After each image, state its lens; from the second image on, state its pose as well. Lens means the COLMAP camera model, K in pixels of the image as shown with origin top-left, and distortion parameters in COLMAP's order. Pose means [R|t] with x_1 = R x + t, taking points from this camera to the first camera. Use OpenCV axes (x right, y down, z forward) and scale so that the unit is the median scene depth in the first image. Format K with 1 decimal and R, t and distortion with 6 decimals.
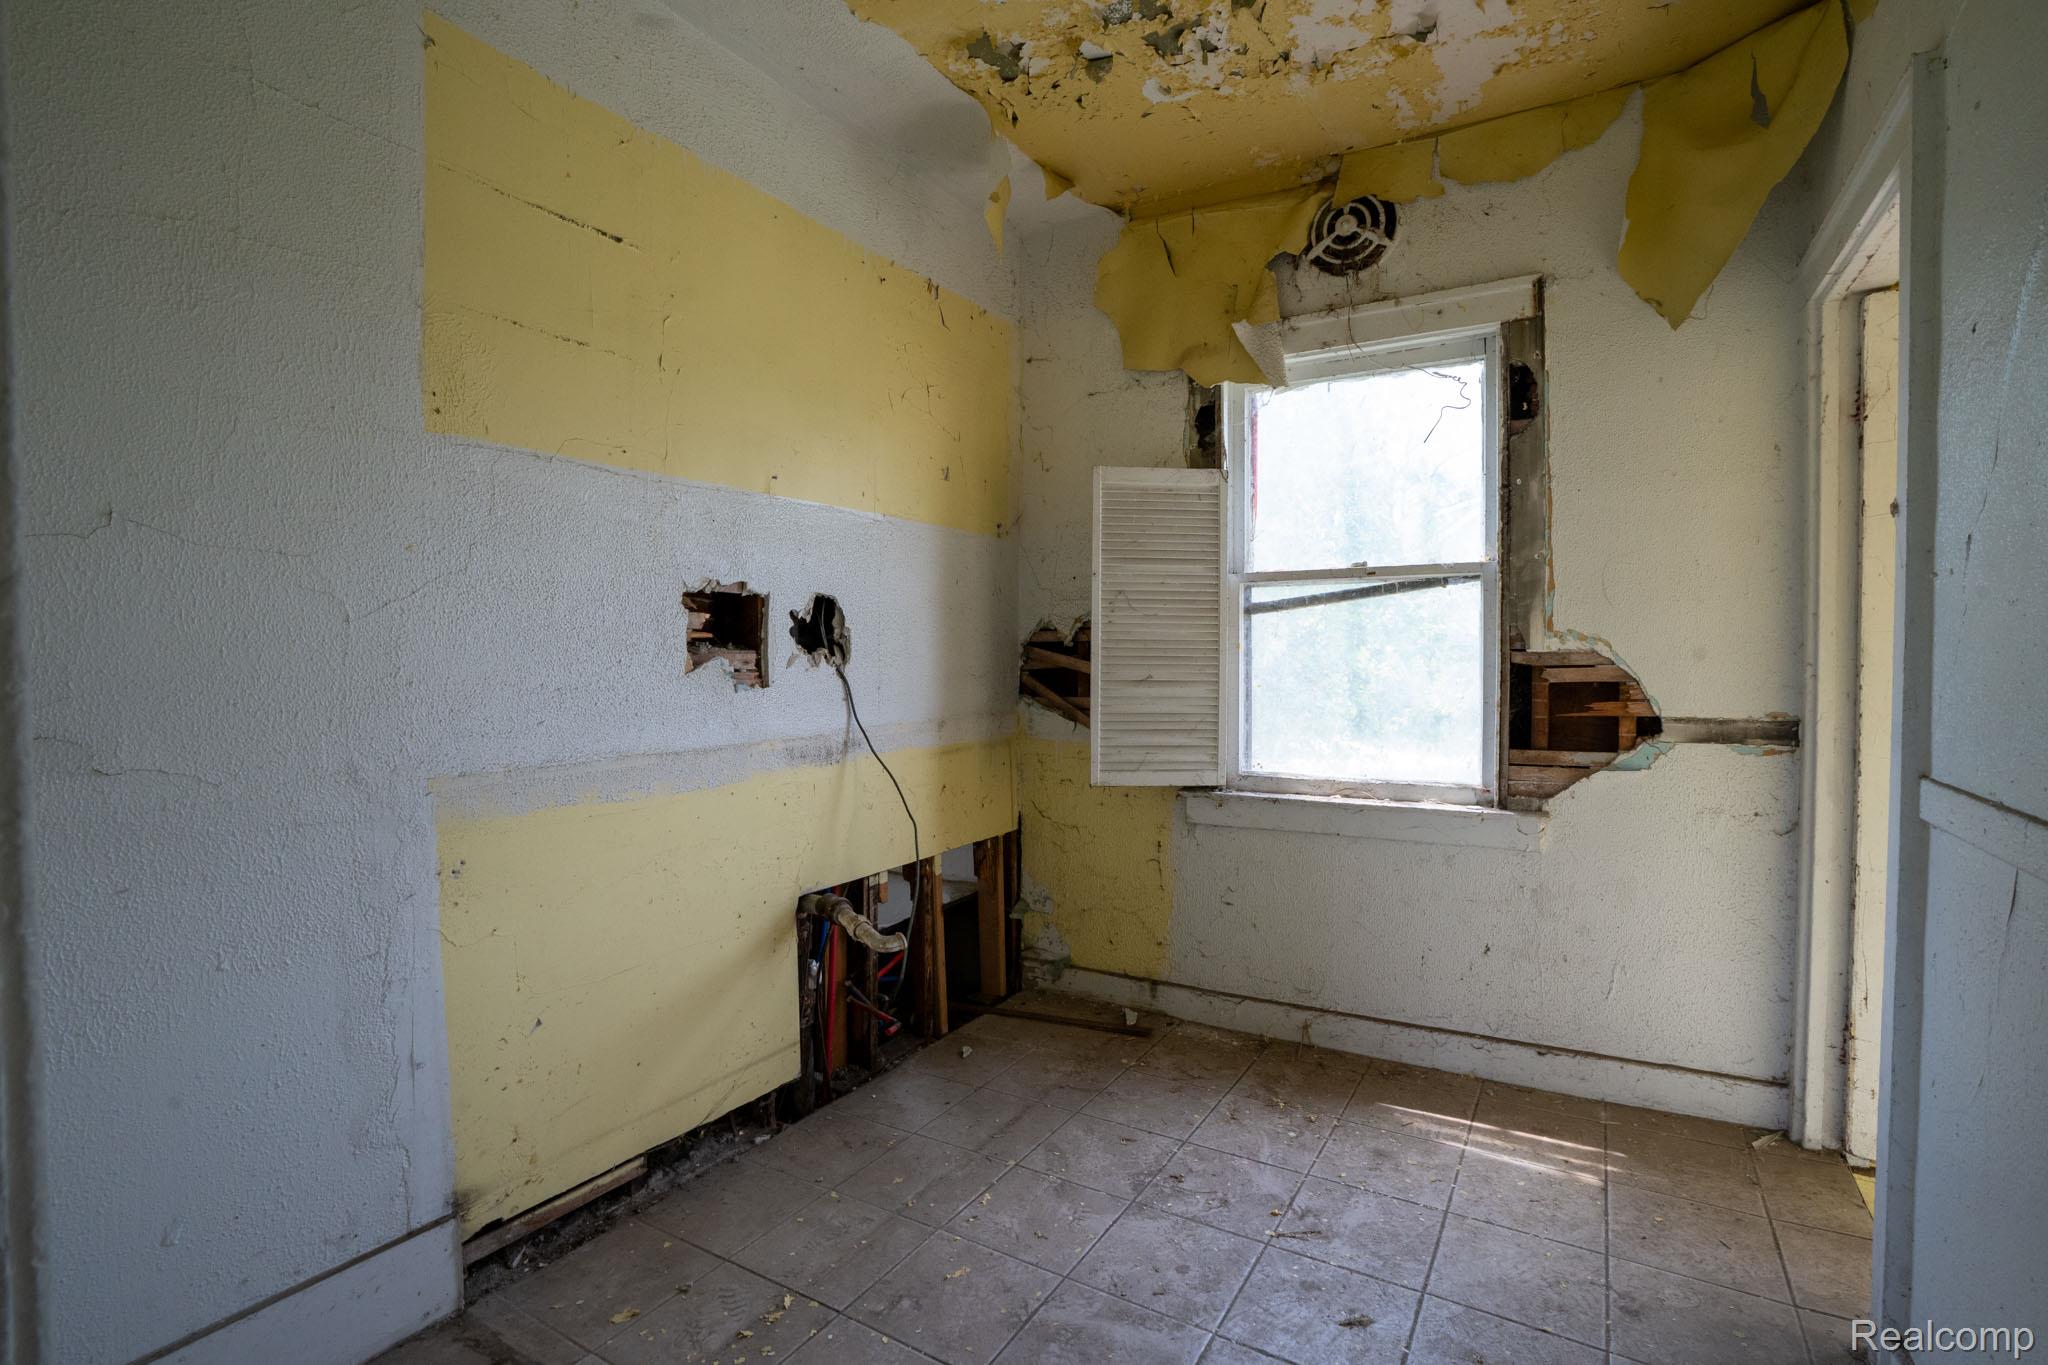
lens RADIAL K [[952.0, 0, 1020.7], [0, 952.0, 677.5], [0, 0, 1]] dist [-0.073392, 0.032380]
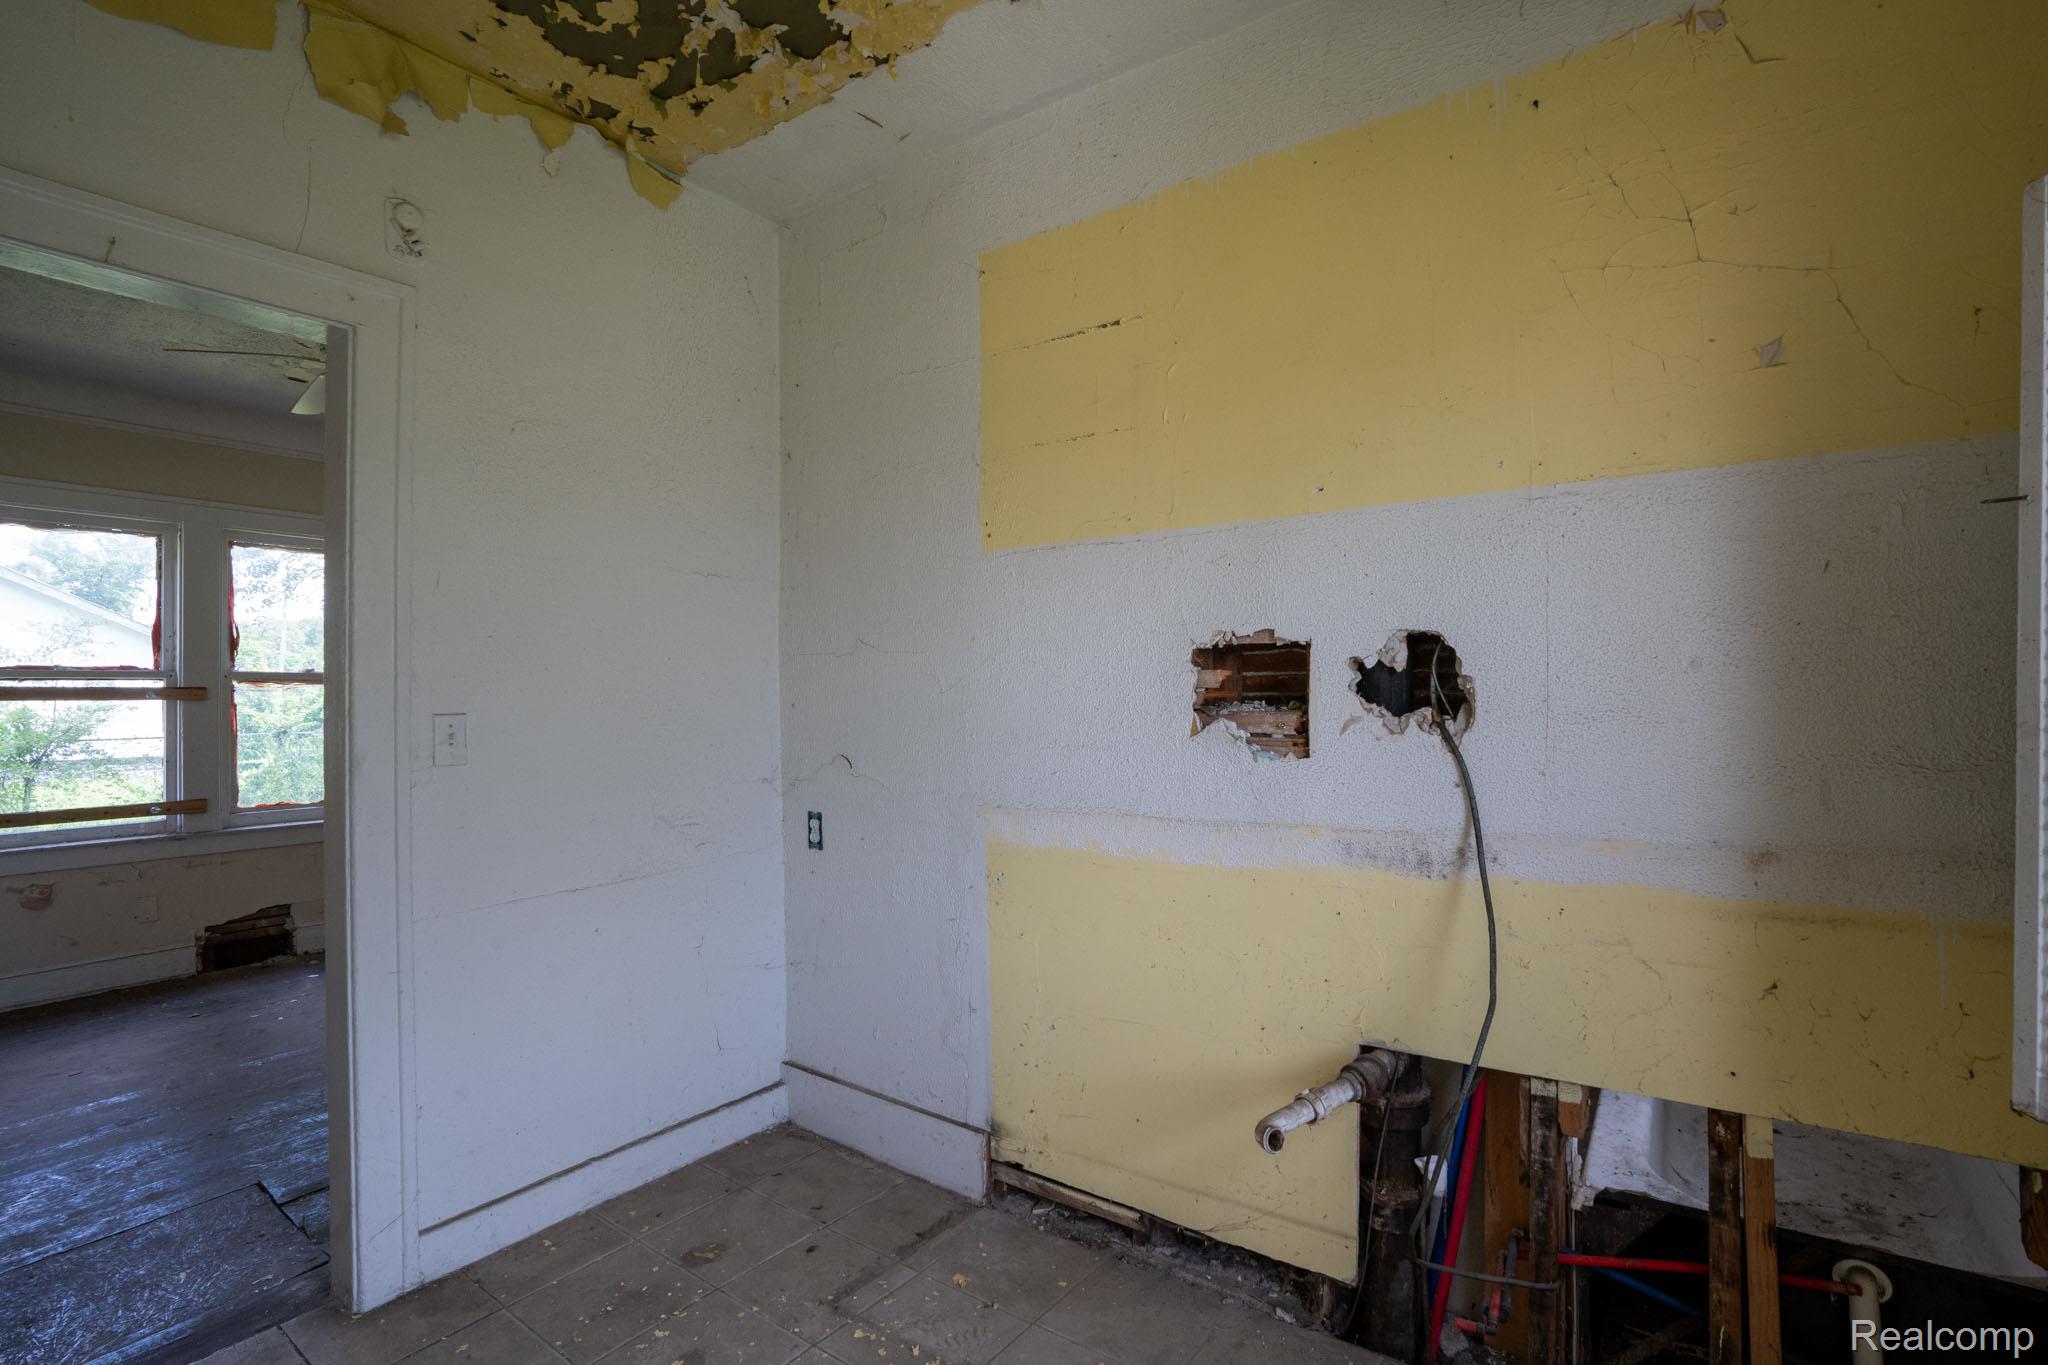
lens RADIAL K [[952.0, 0, 1020.7], [0, 952.0, 677.5], [0, 0, 1]] dist [-0.073392, 0.032380]
pose [[-0.070666, -0.013200, -0.997413, 0.551788], [-0.010230, 0.999869, -0.012508, -0.045955], [0.997448, 0.009320, -0.070792, 0.837702]]
